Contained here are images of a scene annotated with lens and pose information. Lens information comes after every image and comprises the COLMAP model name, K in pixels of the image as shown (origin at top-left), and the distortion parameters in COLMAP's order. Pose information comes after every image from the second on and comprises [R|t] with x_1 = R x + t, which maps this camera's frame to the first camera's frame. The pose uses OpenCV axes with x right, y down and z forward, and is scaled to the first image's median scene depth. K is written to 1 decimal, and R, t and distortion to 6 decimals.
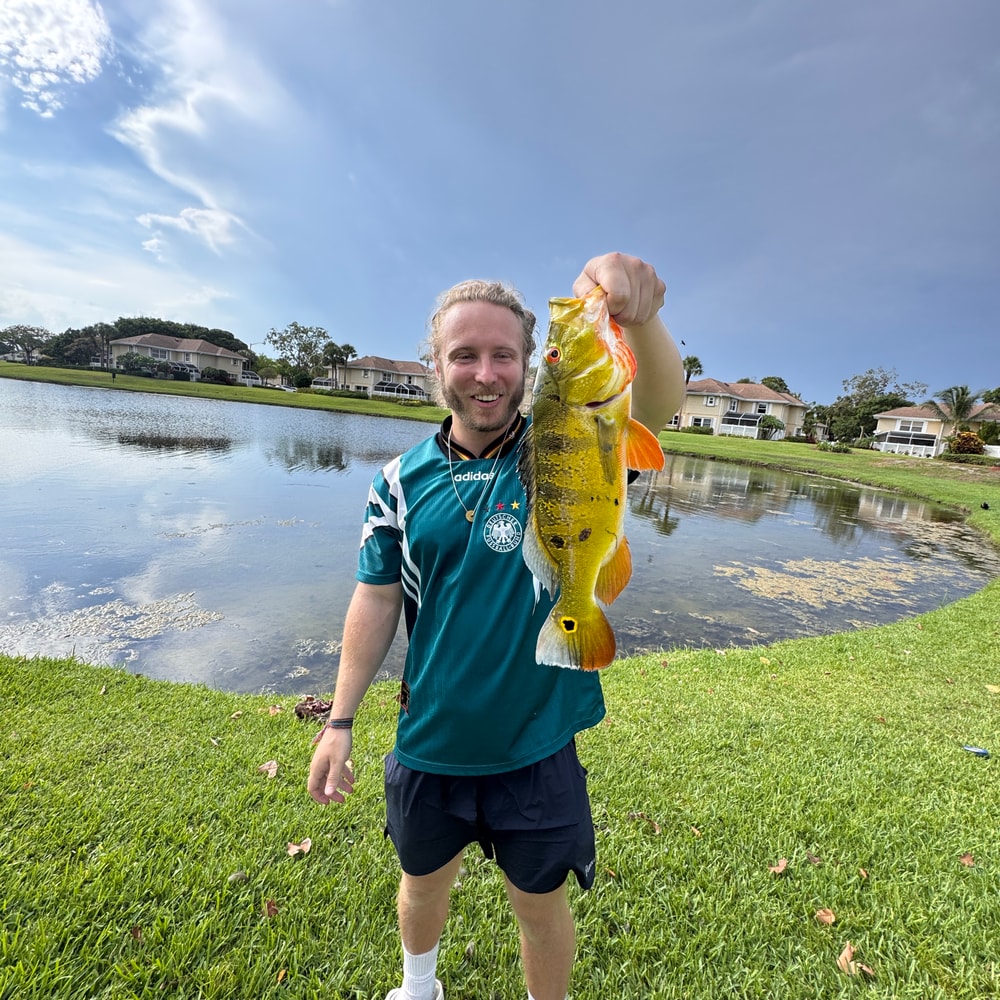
lens RADIAL K [[542.2, 0, 500.0], [0, 542.2, 500.0], [0, 0, 1]] dist [-0.003027, -0.000581]
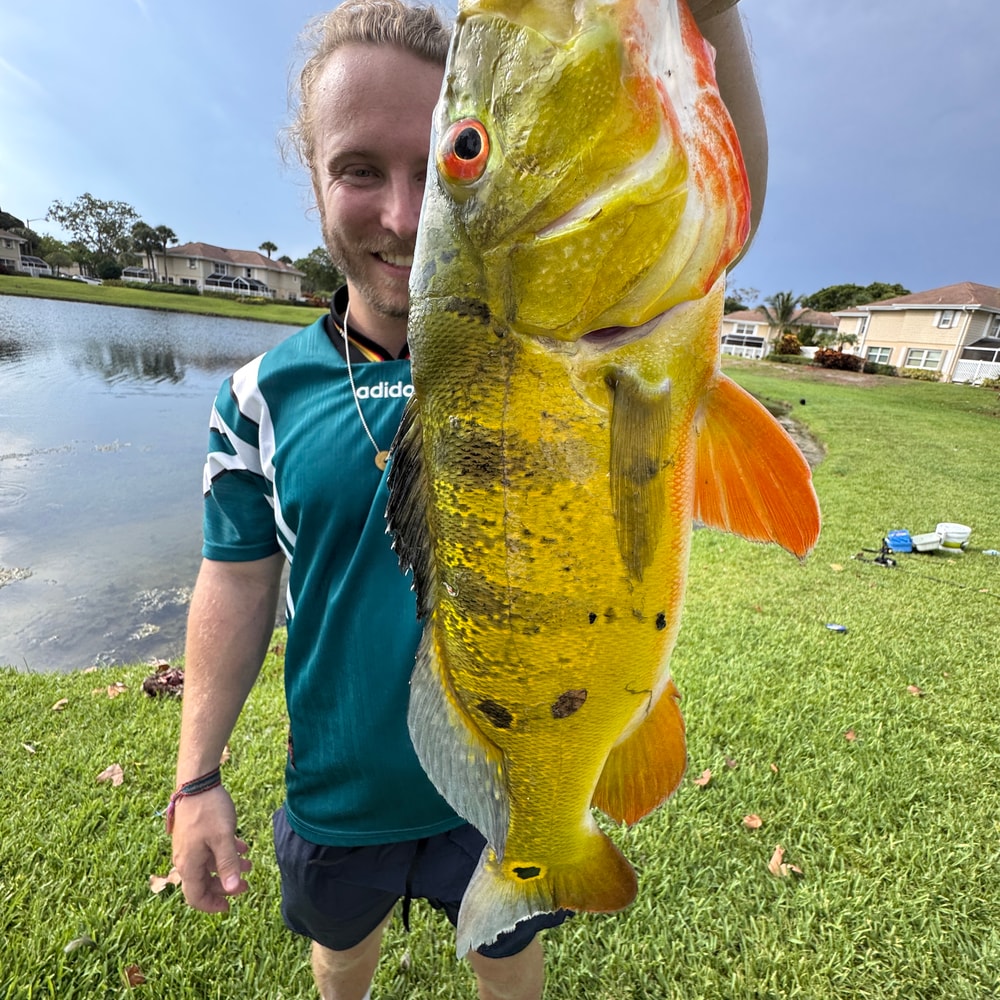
lens RADIAL K [[542.2, 0, 500.0], [0, 542.2, 500.0], [0, 0, 1]] dist [-0.003027, -0.000581]
pose [[0.970174, -0.071110, 0.231745, -0.029095], [0.030843, 0.984446, 0.172956, -0.008839], [-0.240440, -0.160650, 0.957278, 0.140420]]
